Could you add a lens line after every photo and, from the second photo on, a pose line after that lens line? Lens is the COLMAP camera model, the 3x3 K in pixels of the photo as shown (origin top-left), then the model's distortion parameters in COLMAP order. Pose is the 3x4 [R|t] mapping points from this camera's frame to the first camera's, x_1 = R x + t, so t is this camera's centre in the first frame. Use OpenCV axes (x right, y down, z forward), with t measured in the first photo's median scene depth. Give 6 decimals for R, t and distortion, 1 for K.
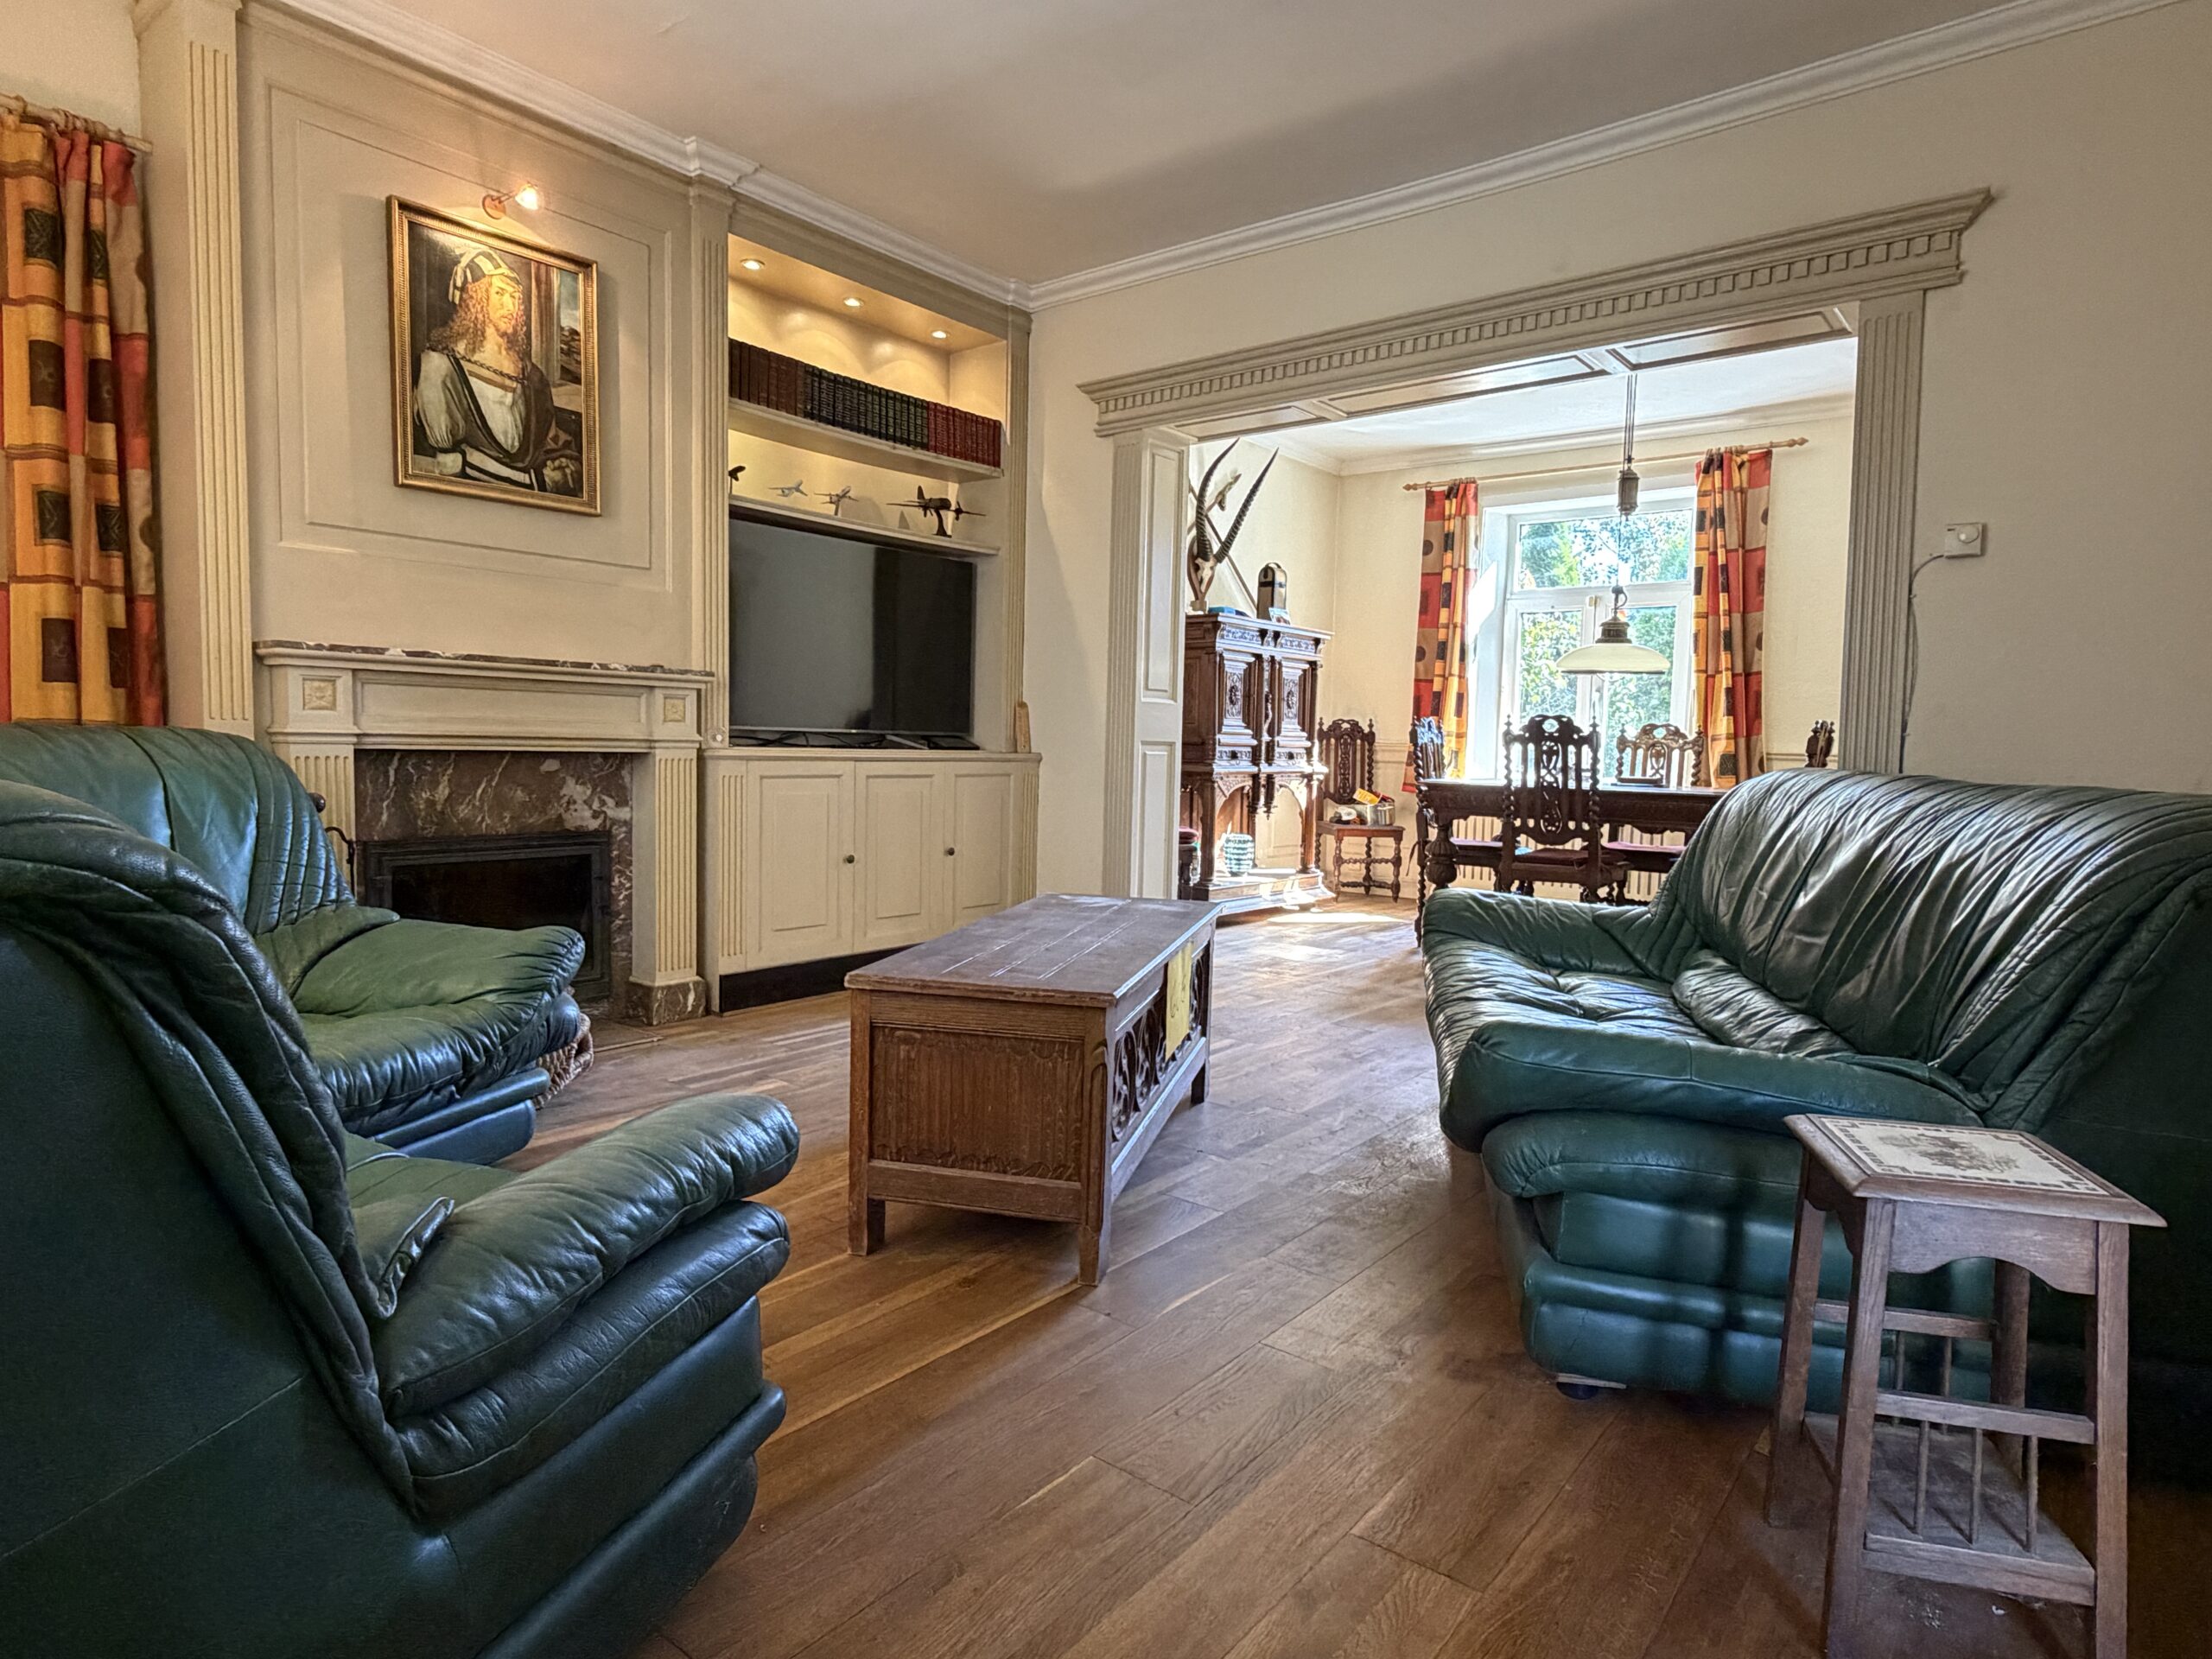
lens RADIAL K [[1259.2, 0, 1100.8], [0, 1259.2, 835.0], [0, 0, 1]] dist [0.000637, 0.002506]
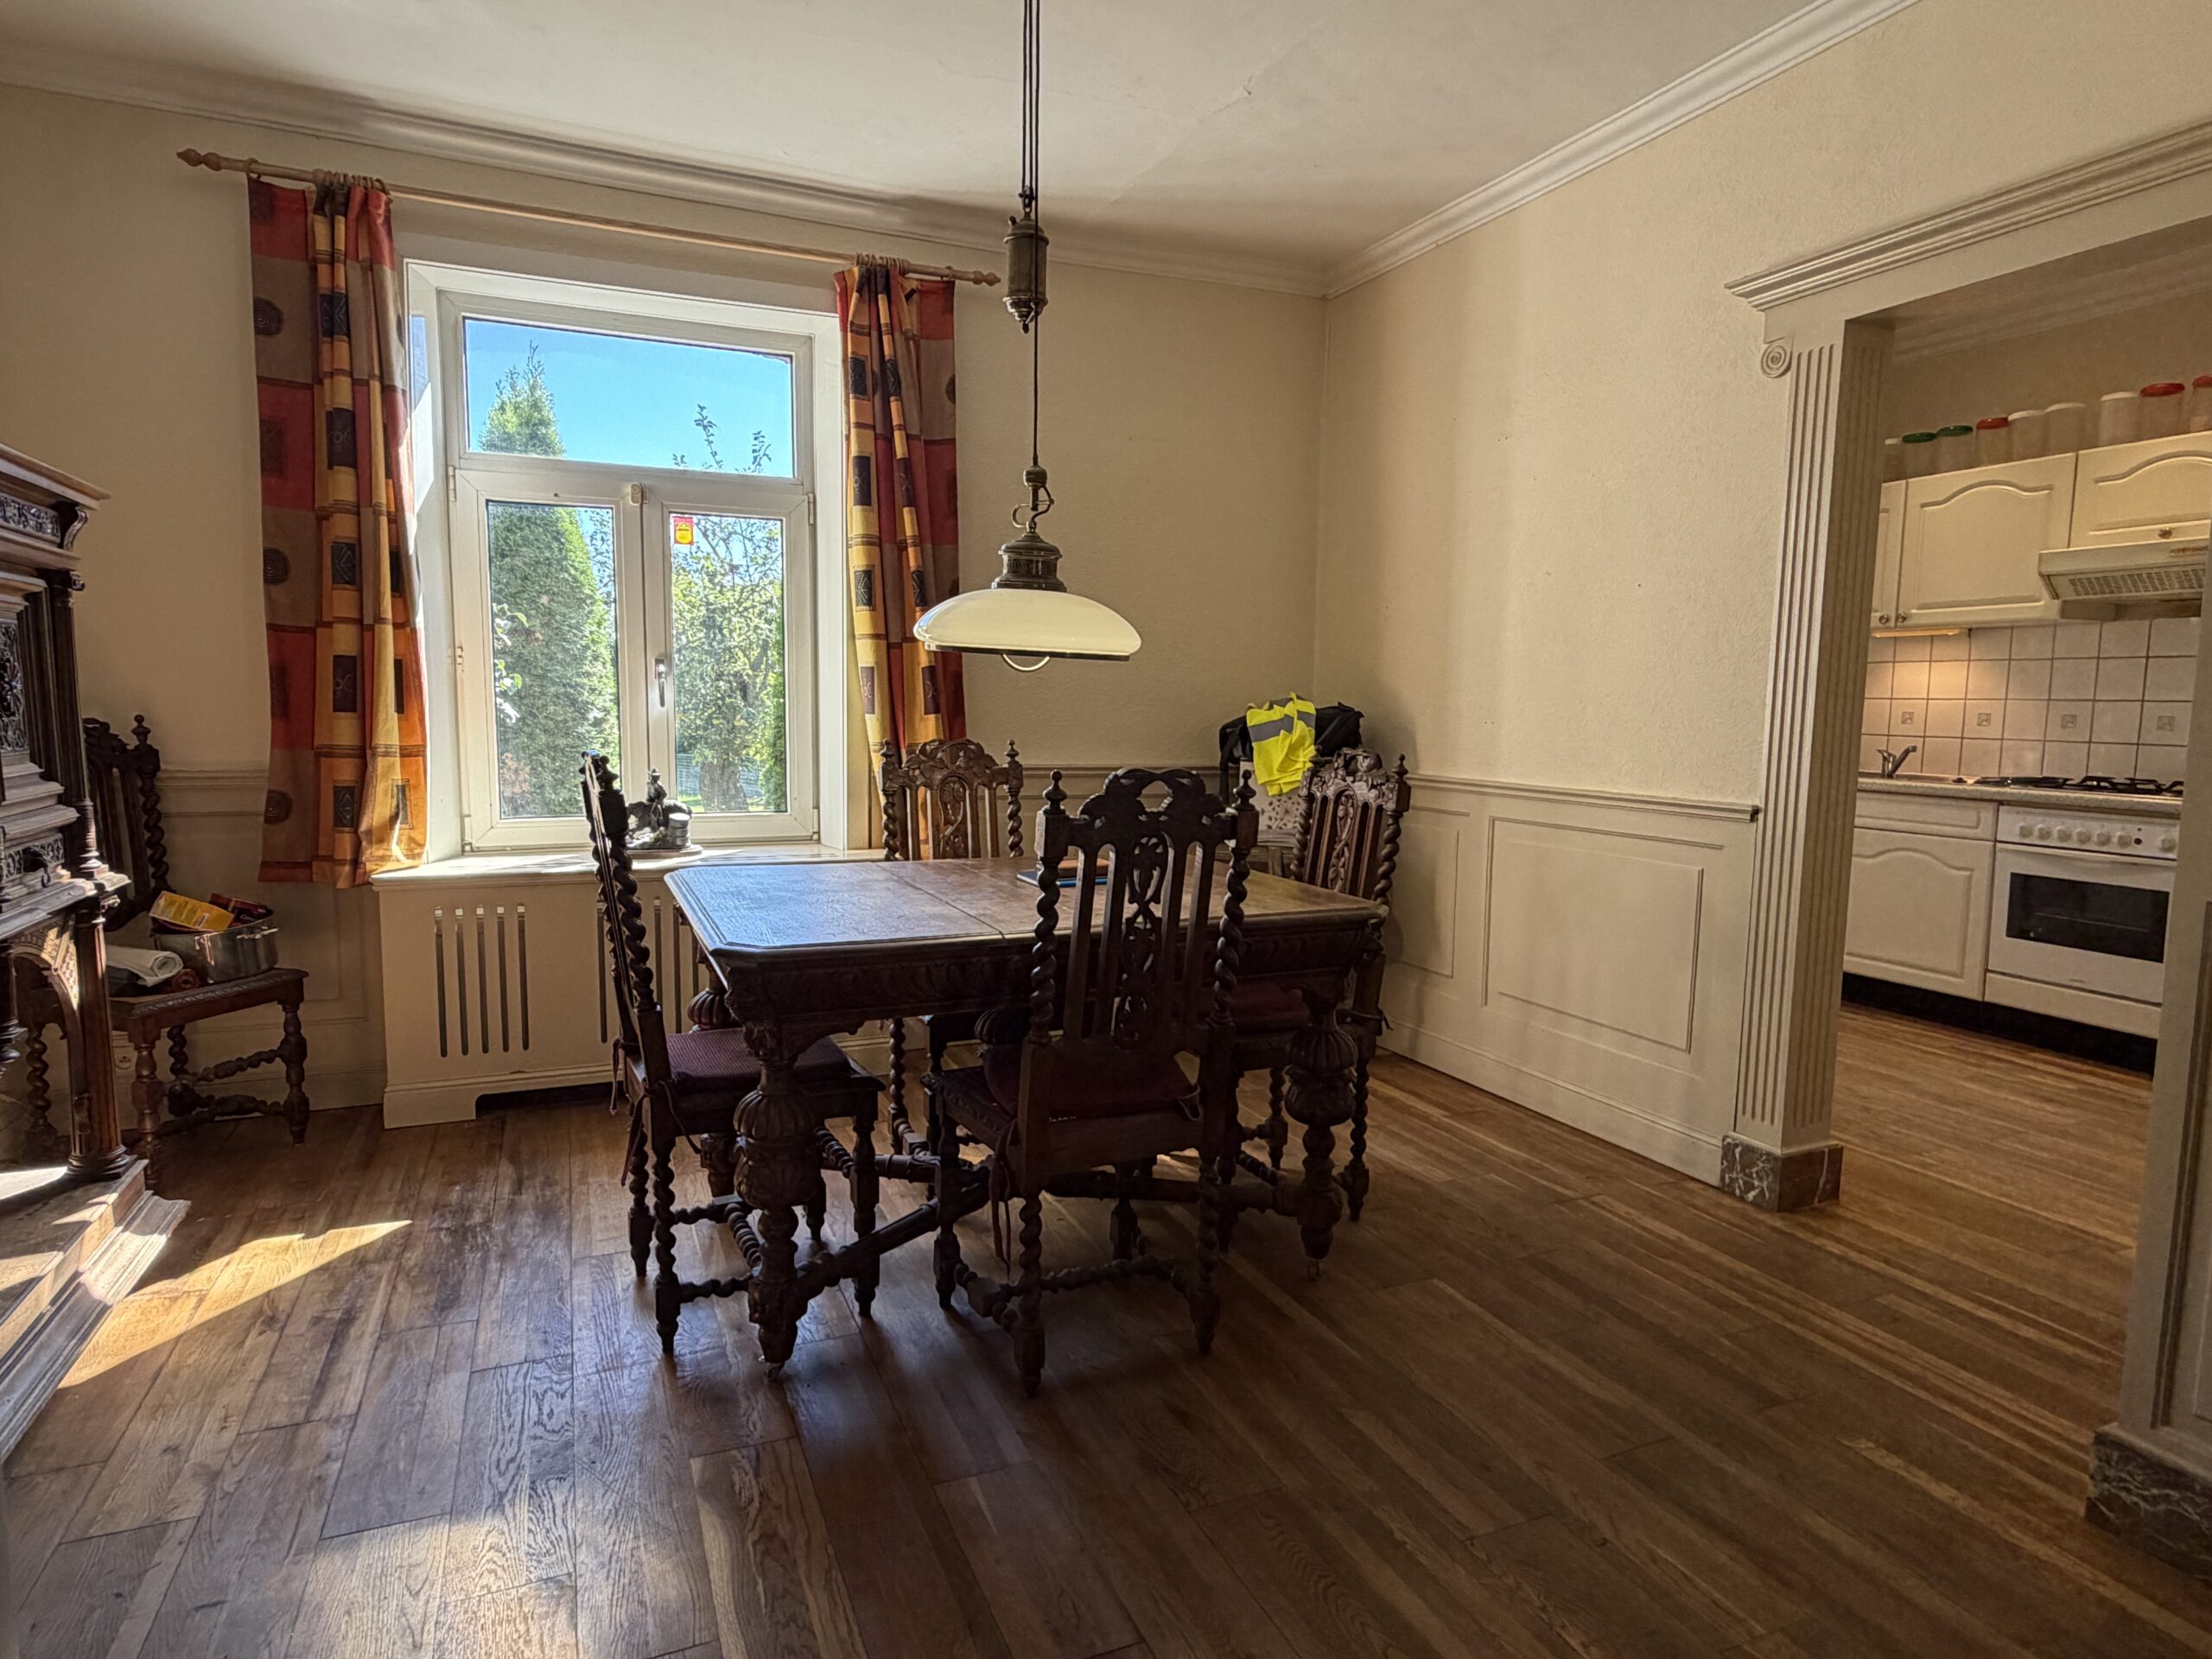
lens RADIAL K [[1259.2, 0, 1115.1], [0, 1259.2, 834.2], [0, 0, 1]] dist [0.000637, 0.002506]
pose [[0.468576, -0.111977, 0.876298, -0.003281], [0.062564, 0.993650, 0.093518, -0.082811], [-0.881205, 0.011004, 0.472606, 0.598845]]
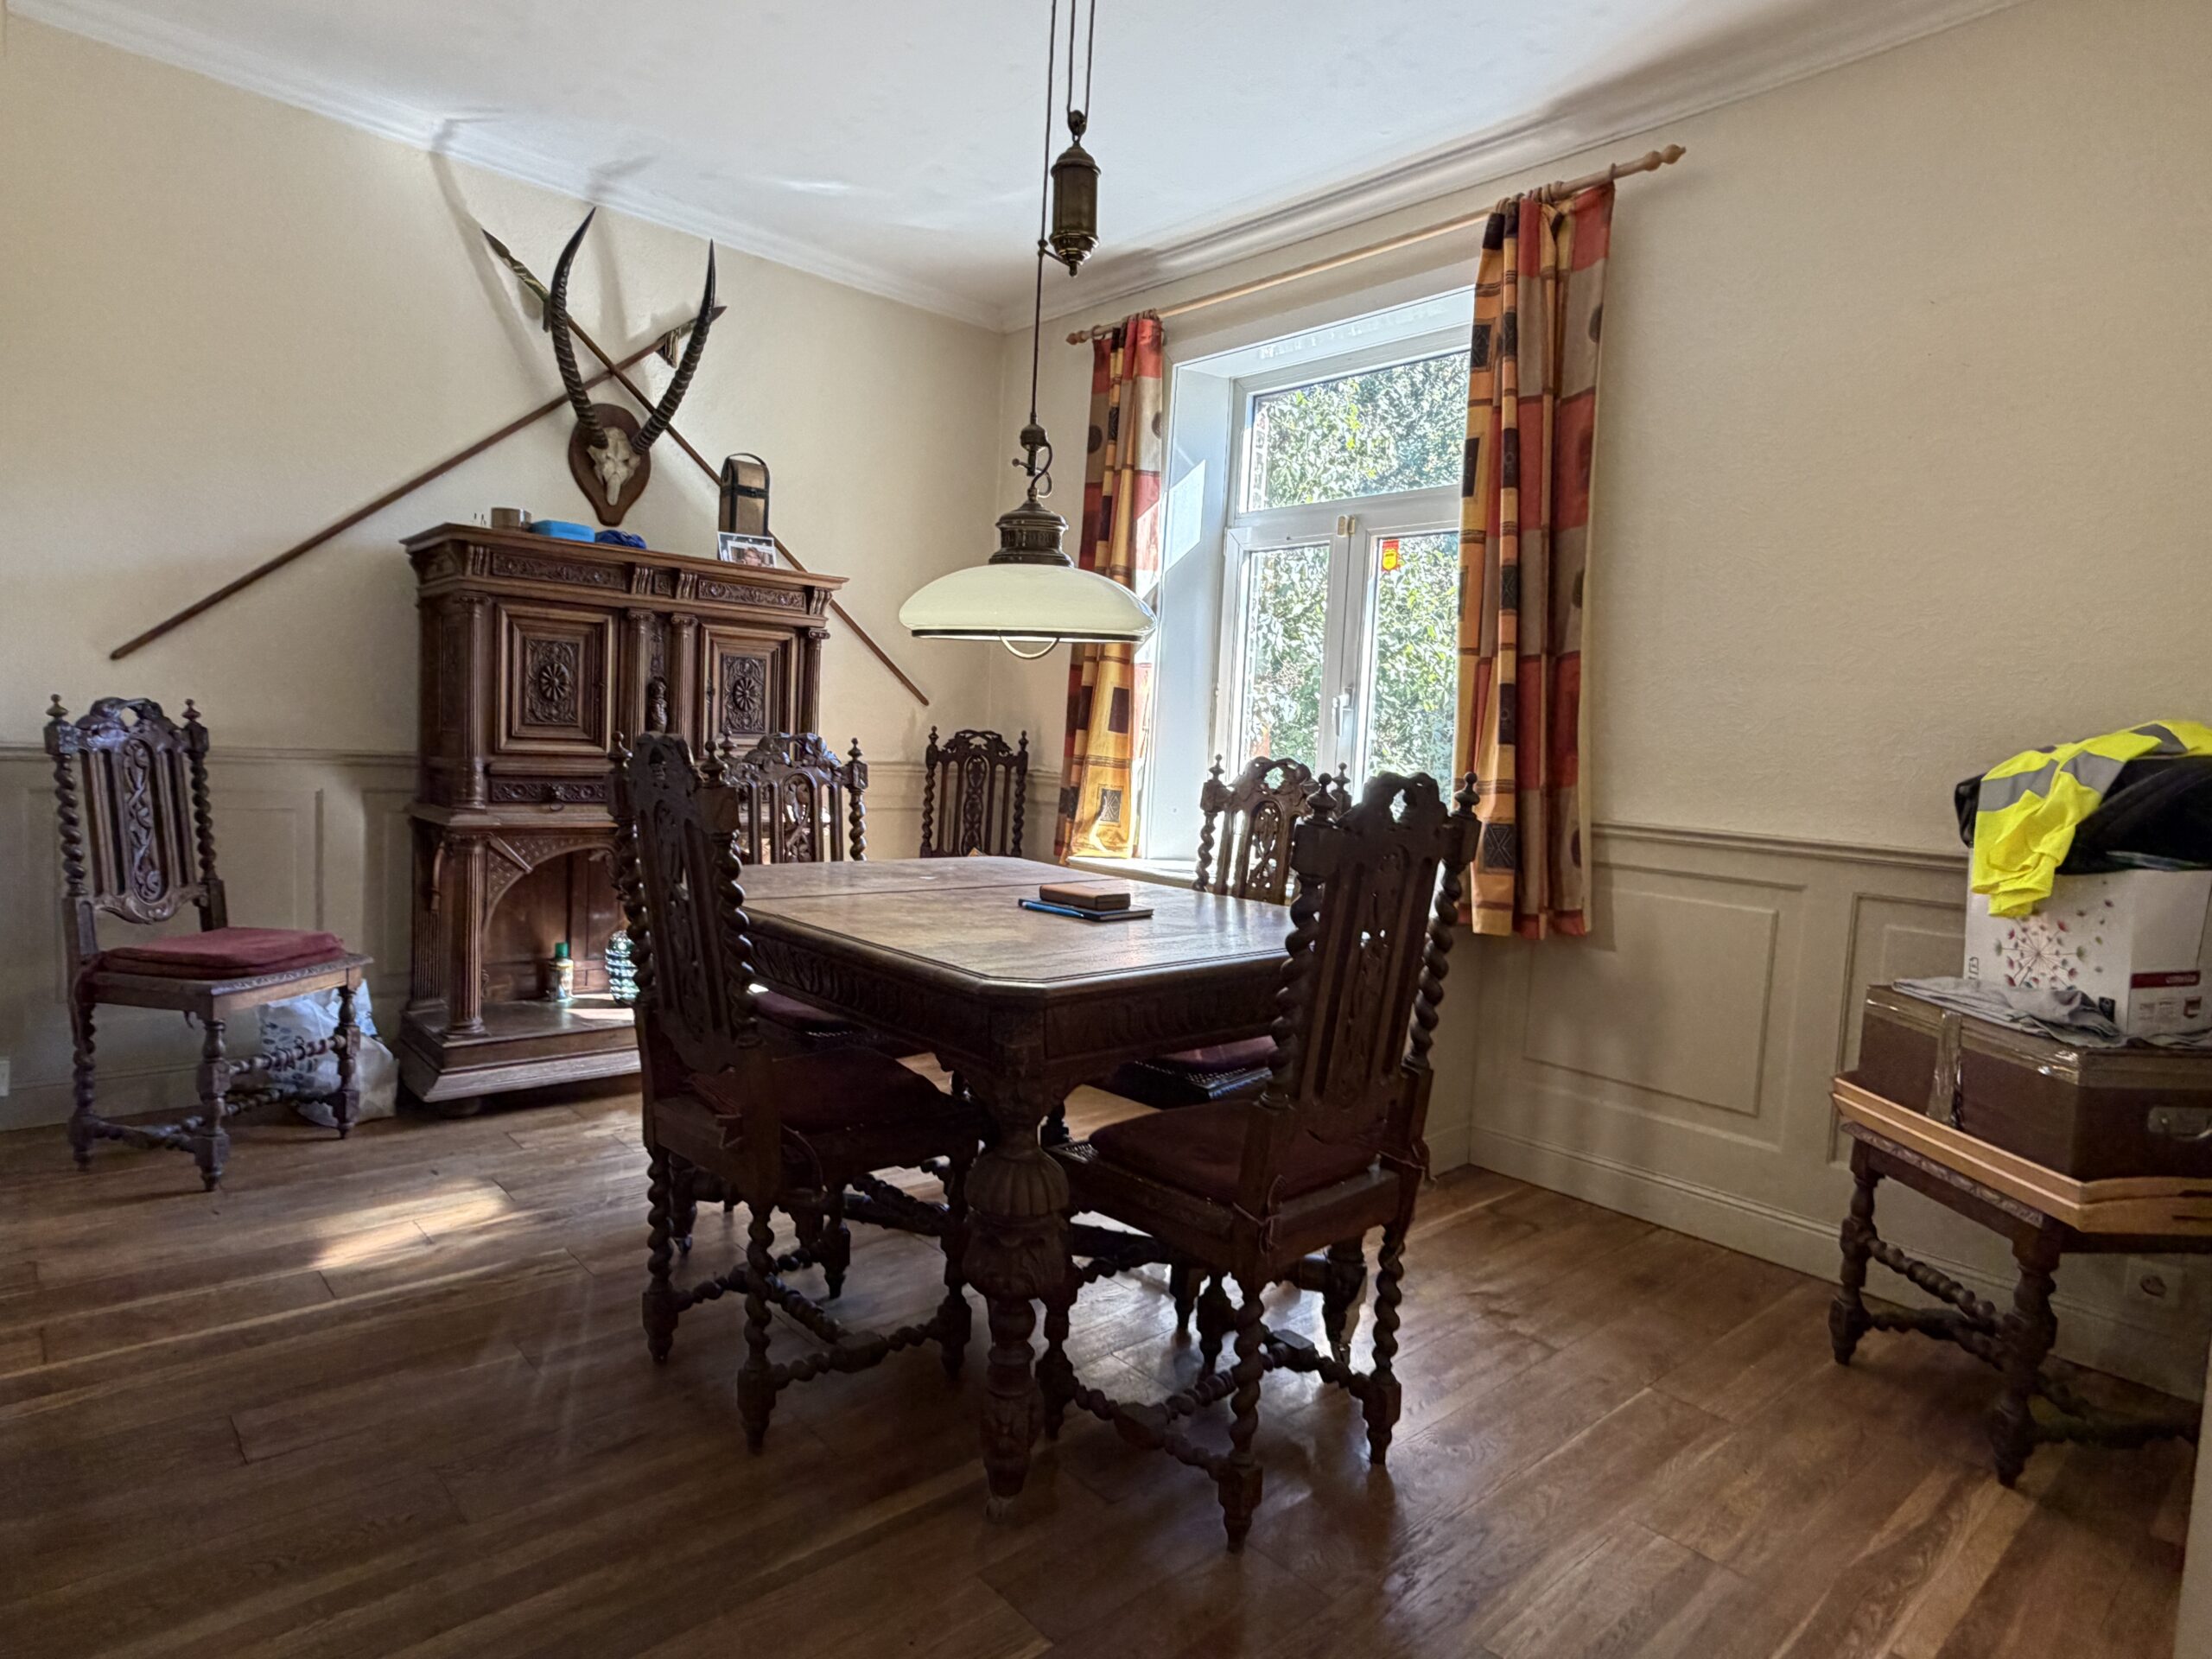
lens RADIAL K [[1259.2, 0, 1095.0], [0, 1259.2, 830.0], [0, 0, 1]] dist [0.000637, 0.002506]
pose [[0.985386, 0.037848, -0.166081, 0.401336], [-0.038863, 0.999240, -0.002865, -0.051158], [0.165847, 0.009278, 0.986108, 0.473050]]
